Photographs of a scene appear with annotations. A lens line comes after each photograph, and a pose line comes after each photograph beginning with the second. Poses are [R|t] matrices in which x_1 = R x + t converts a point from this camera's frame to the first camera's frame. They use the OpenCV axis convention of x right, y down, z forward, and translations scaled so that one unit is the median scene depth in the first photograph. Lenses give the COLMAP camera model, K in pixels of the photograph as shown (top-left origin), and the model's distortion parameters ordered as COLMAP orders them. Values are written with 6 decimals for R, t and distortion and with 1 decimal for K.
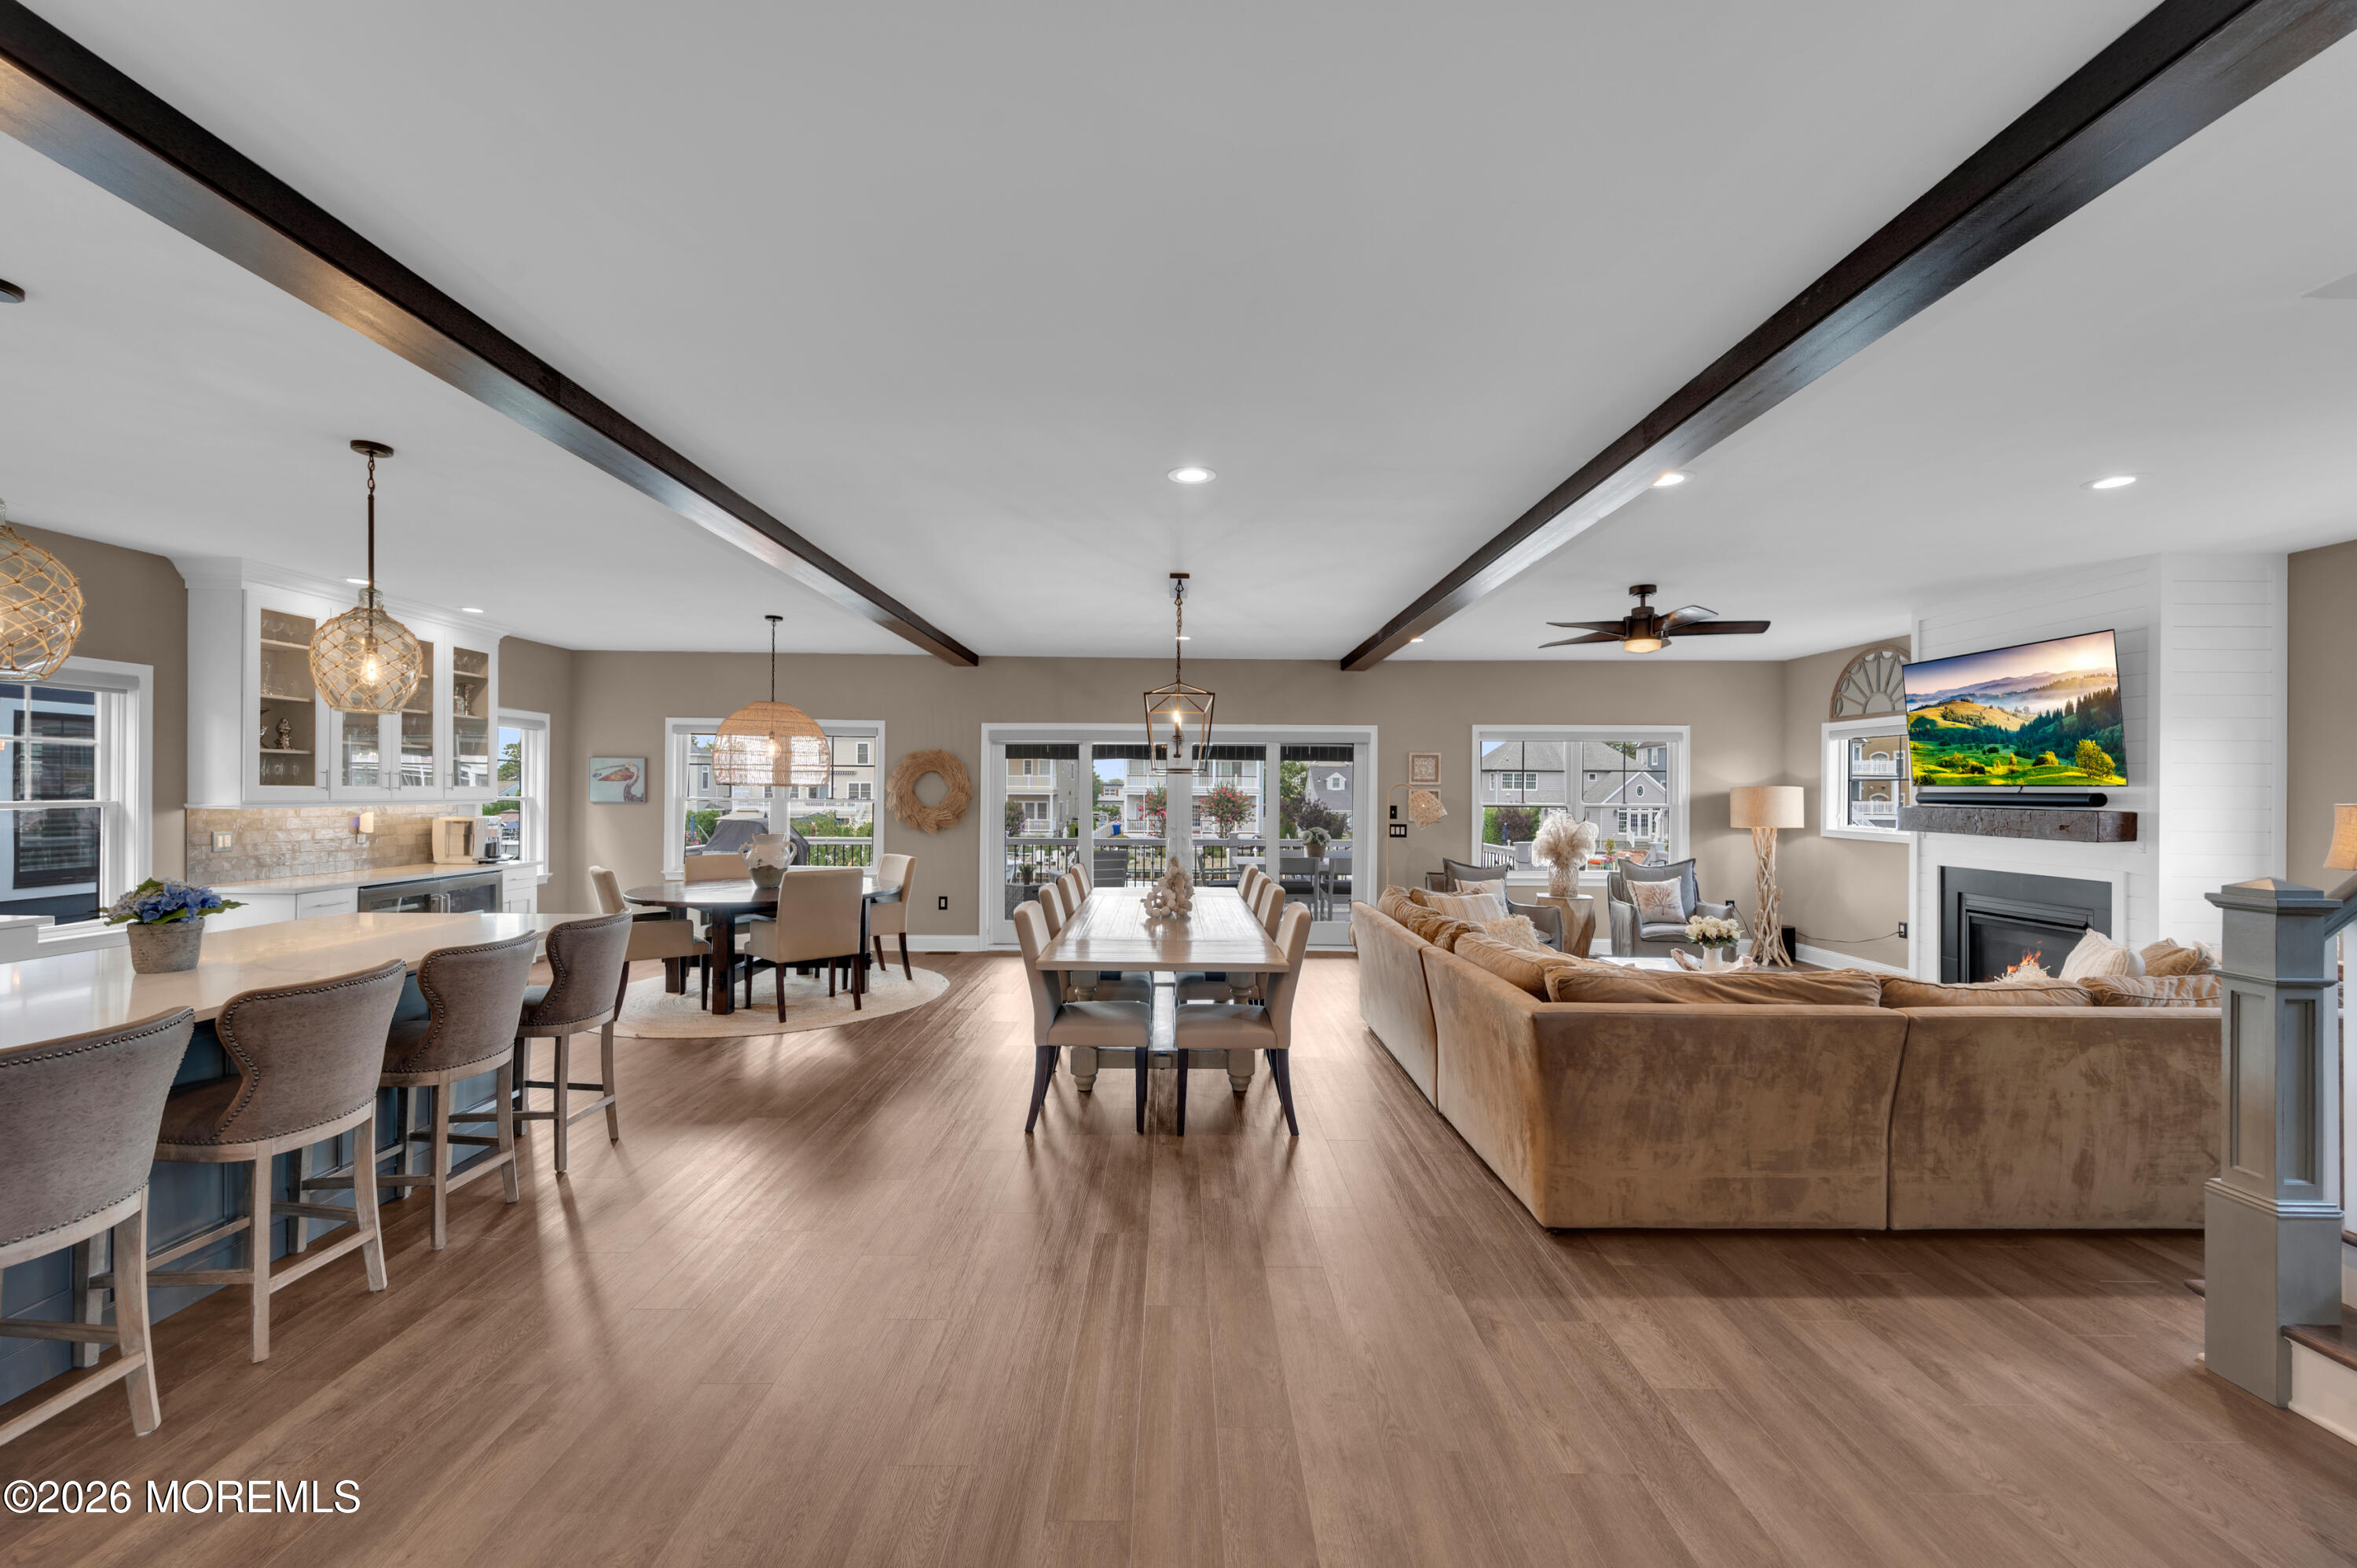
lens RADIAL K [[929.7, 0, 1169.7], [0, 929.7, 787.8], [0, 0, 1]] dist [0.001931, -0.000080]
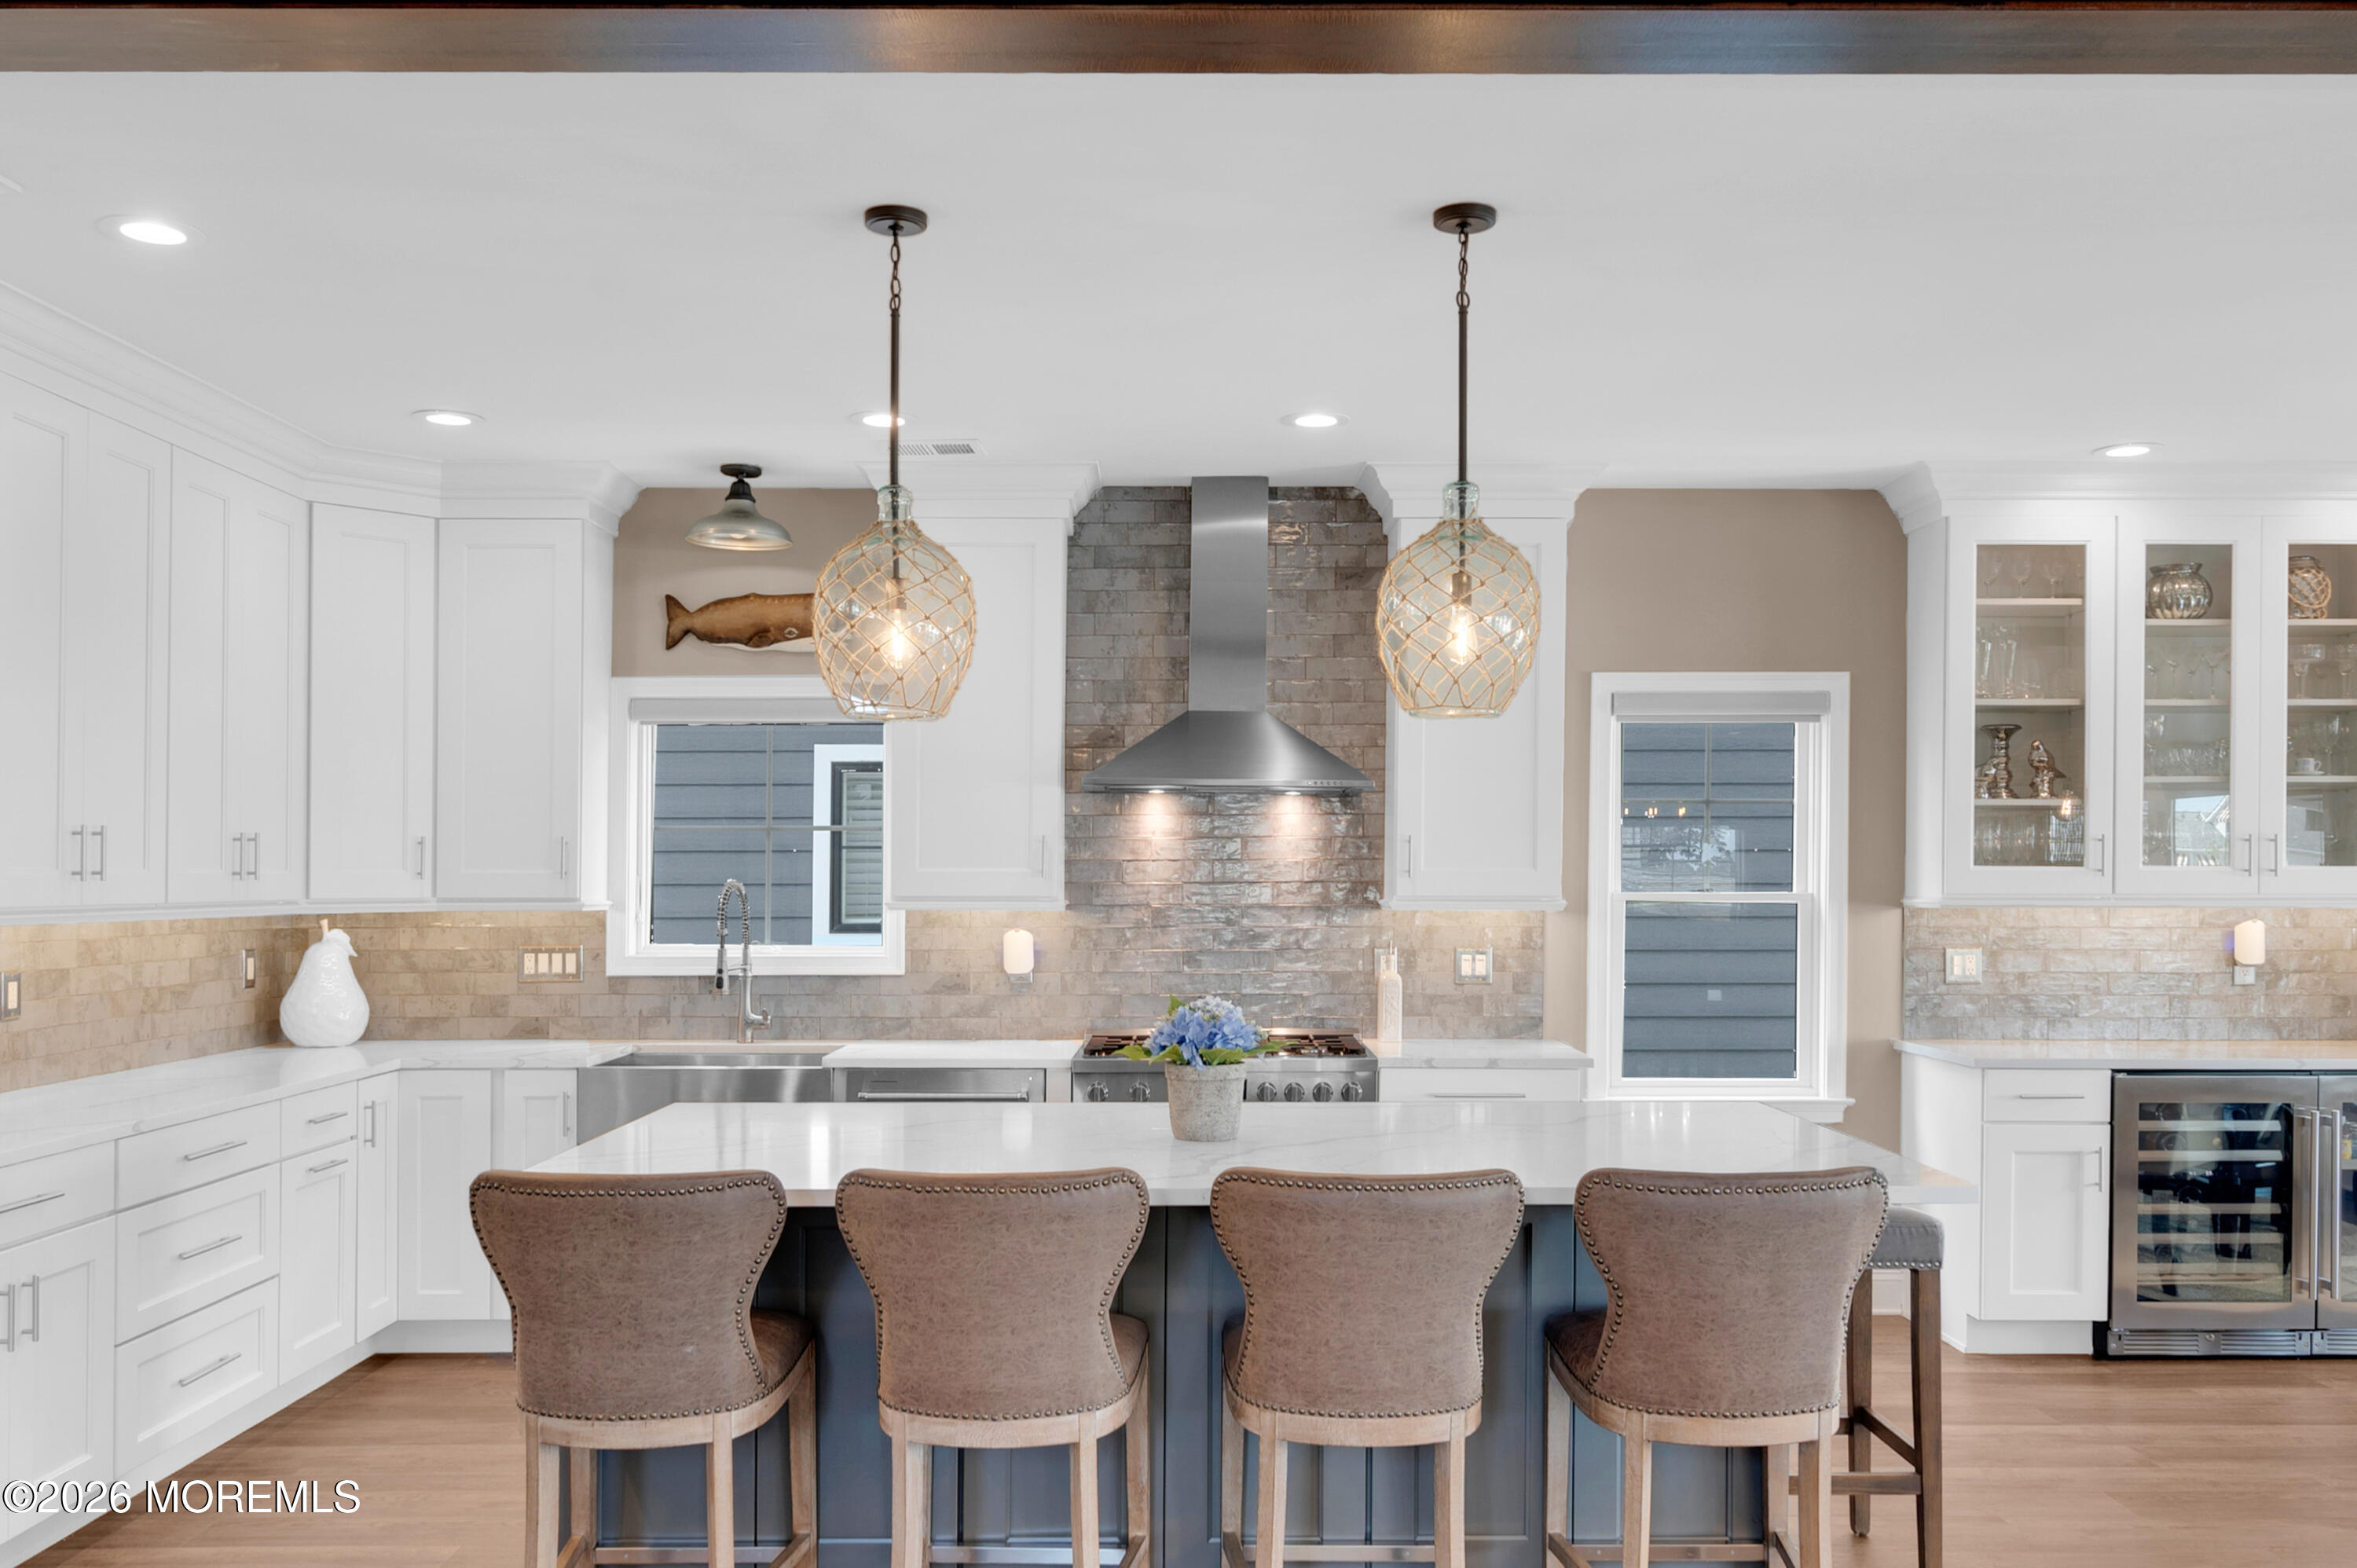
lens RADIAL K [[1874.0, 0, 1187.1], [0, 1874.0, 887.5], [0, 0, 1]] dist [0.010107, -0.026519]
pose [[-0.003195, -0.002474, -0.999992, 0.125928], [0.002015, 0.999995, -0.002480, 0.011172], [0.999993, -0.002023, -0.003190, 0.507853]]
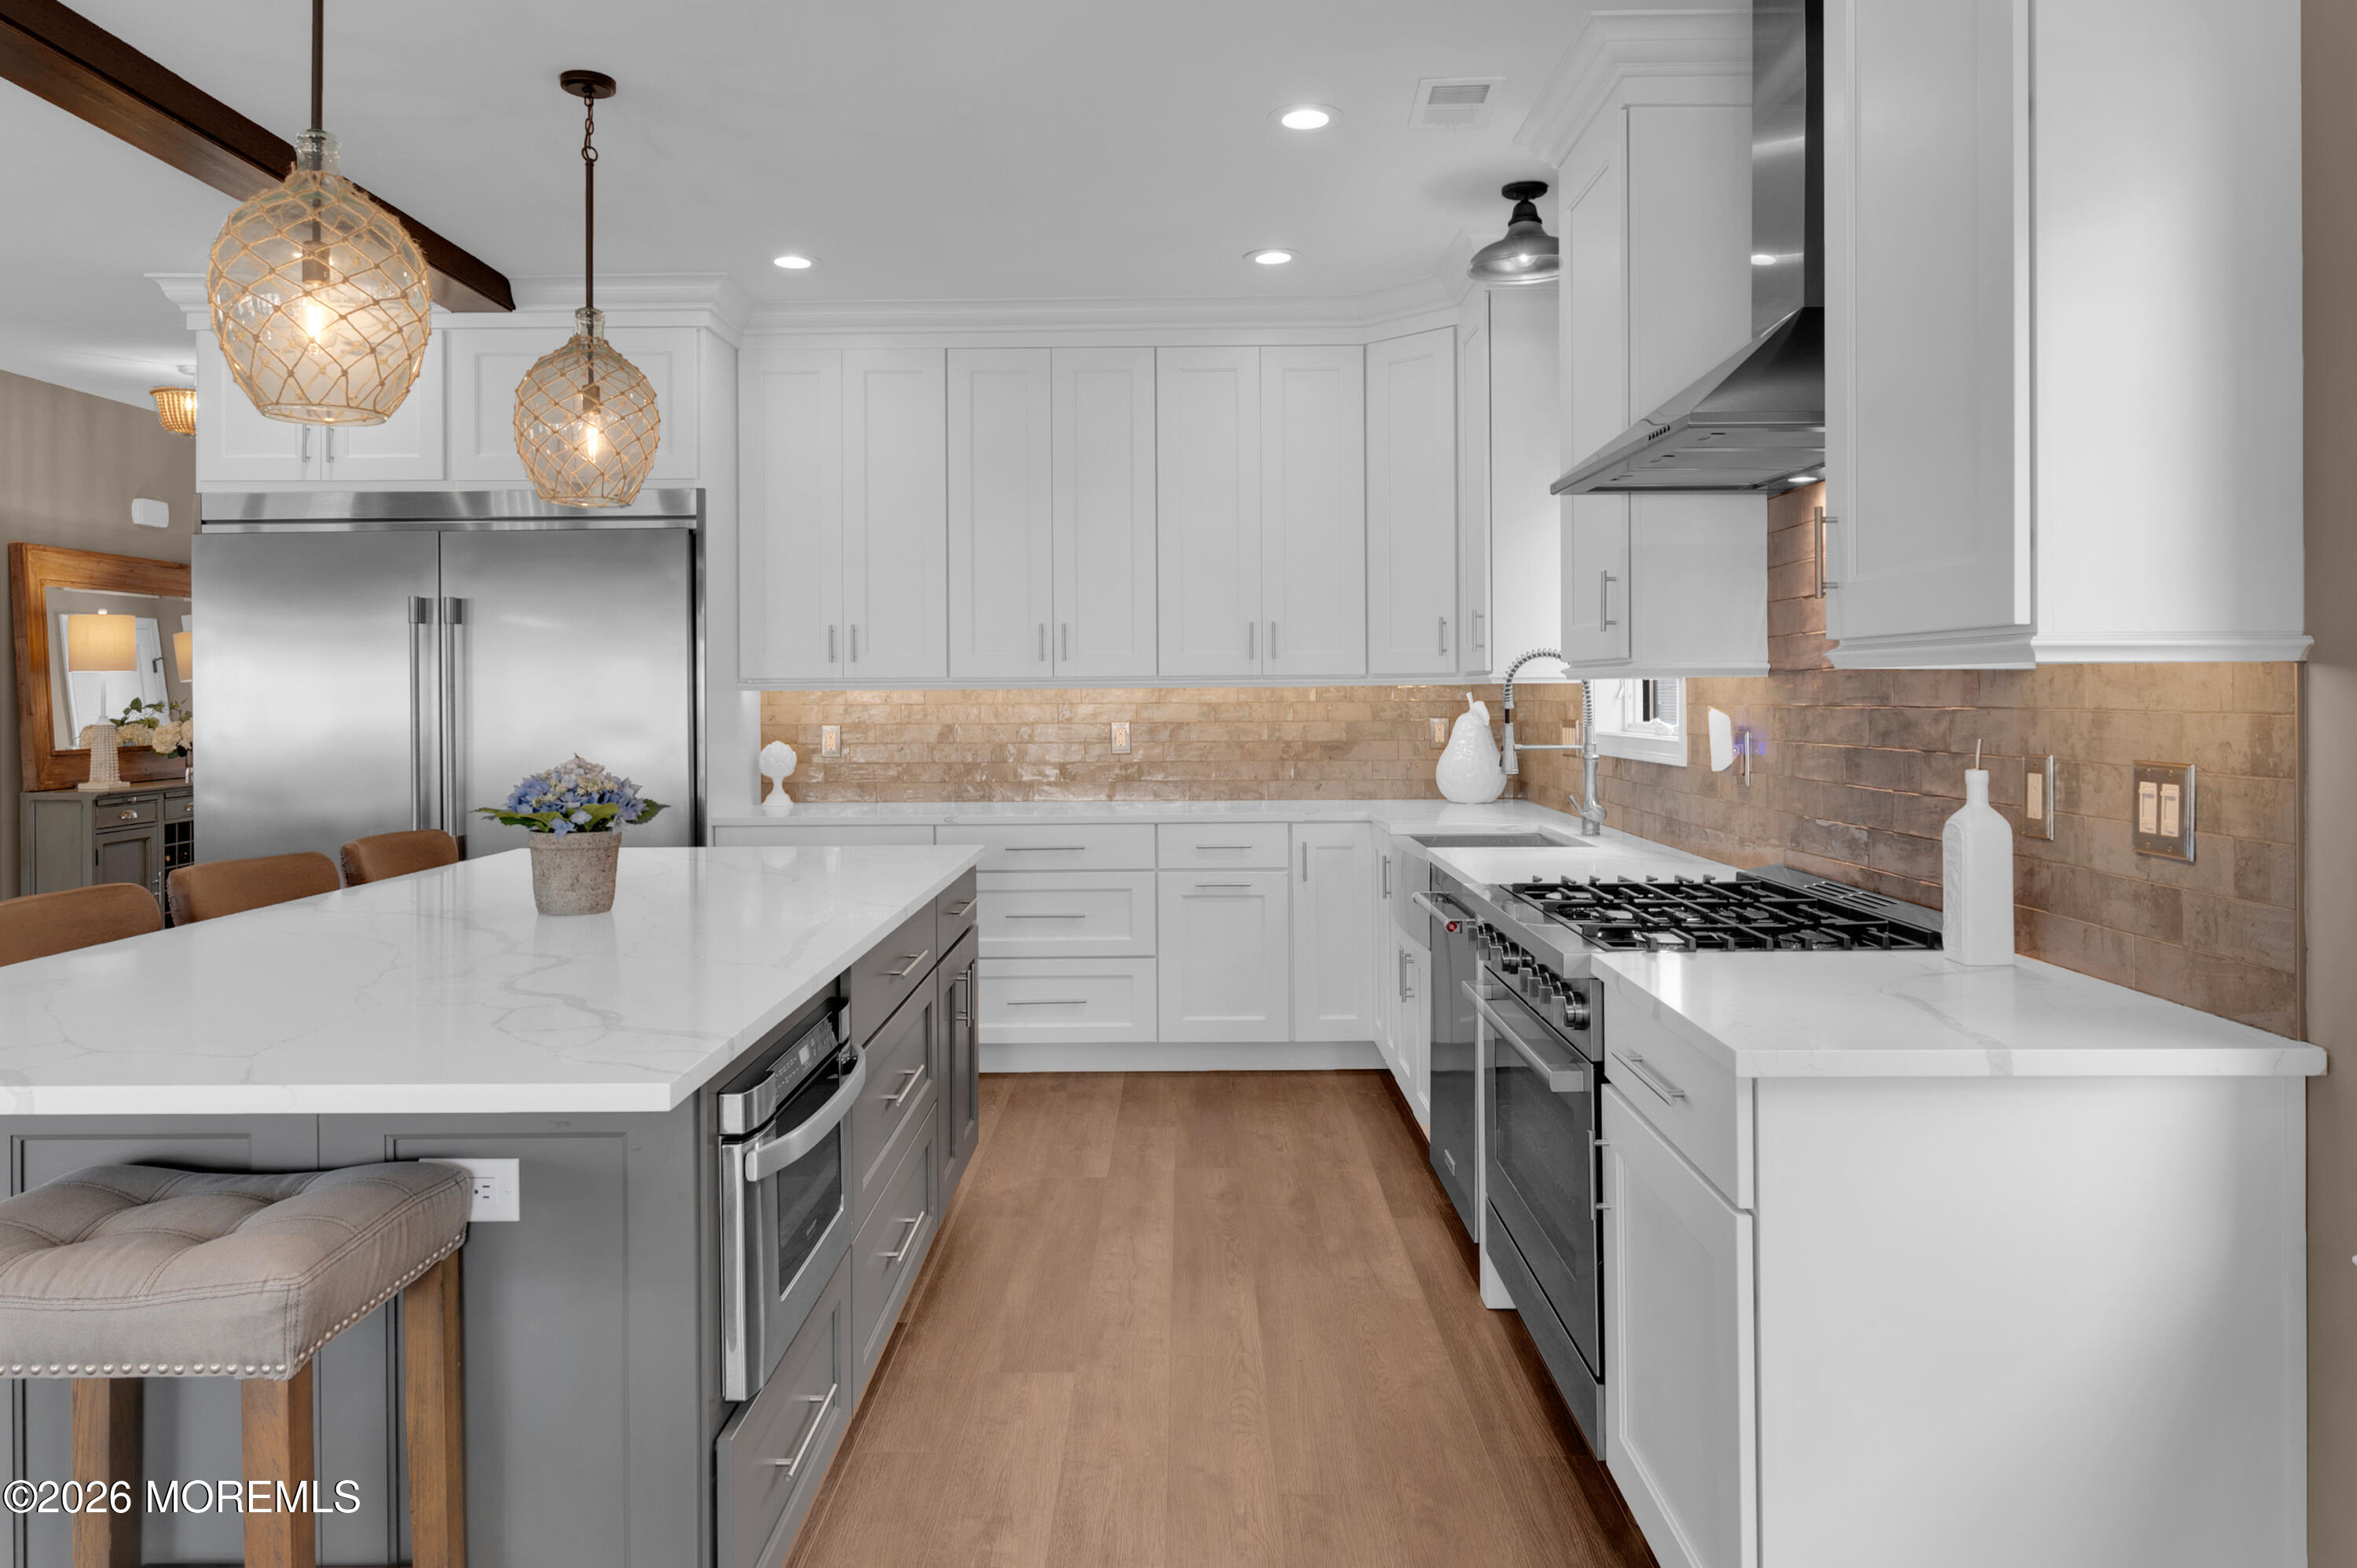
lens RADIAL K [[1563.0, 0, 1196.2], [0, 1563.0, 690.9], [0, 0, 1]] dist [0.000263, 0.009470]
pose [[-0.999999, -0.000239, 0.001705, -0.748917], [-0.000245, 0.999993, -0.003855, 0.028416], [-0.001704, -0.003855, -0.999991, 1.029810]]
